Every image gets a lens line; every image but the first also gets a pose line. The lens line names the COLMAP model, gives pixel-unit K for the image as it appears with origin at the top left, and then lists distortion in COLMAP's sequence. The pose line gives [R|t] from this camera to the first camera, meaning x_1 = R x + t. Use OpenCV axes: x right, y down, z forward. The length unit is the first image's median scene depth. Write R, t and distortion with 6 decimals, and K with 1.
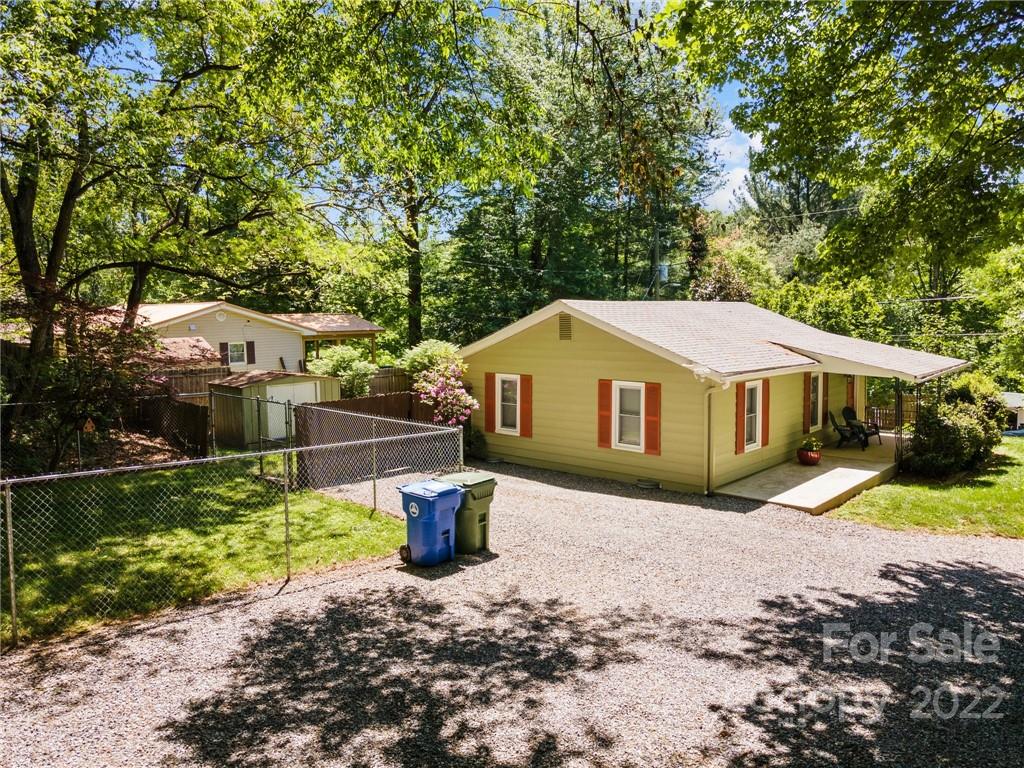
lens RADIAL K [[711.8, 0, 512.0], [0, 711.8, 384.0], [0, 0, 1]] dist [-0.002826, -0.000253]
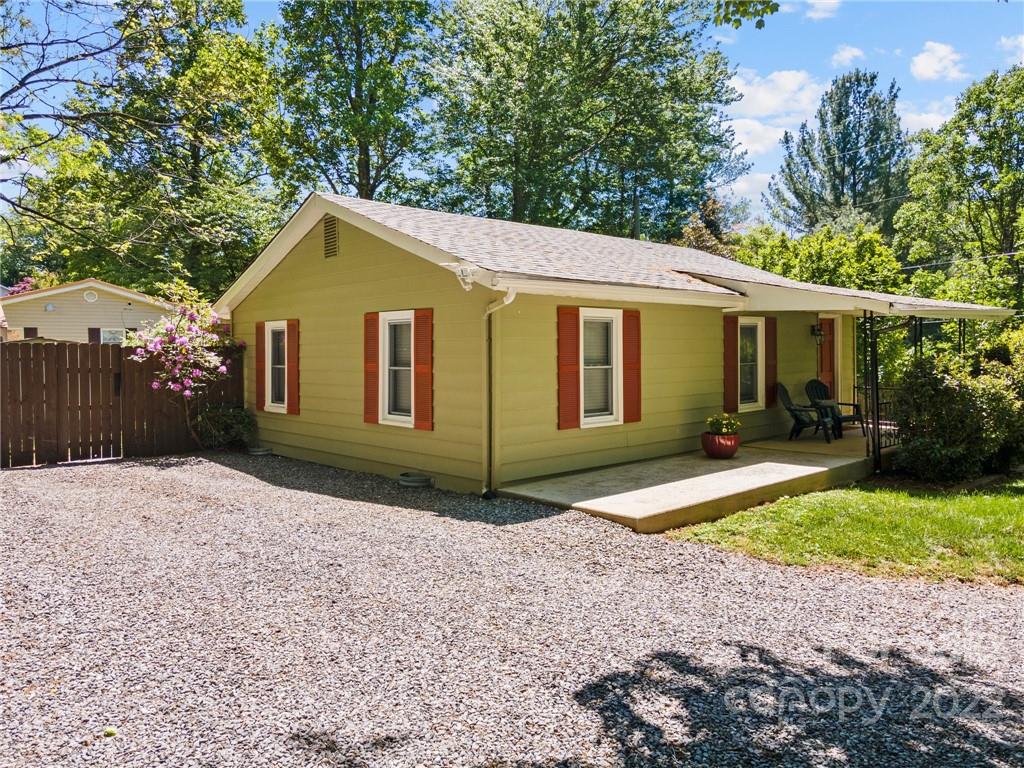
lens RADIAL K [[746.7, 0, 516.4], [0, 746.7, 359.6], [0, 0, 1]] dist [0.054858, -0.000083]
pose [[0.998440, 0.003288, -0.055747, 0.297101], [-0.007126, 0.997607, -0.068776, 0.079960], [0.055387, 0.069066, 0.996073, 0.368565]]
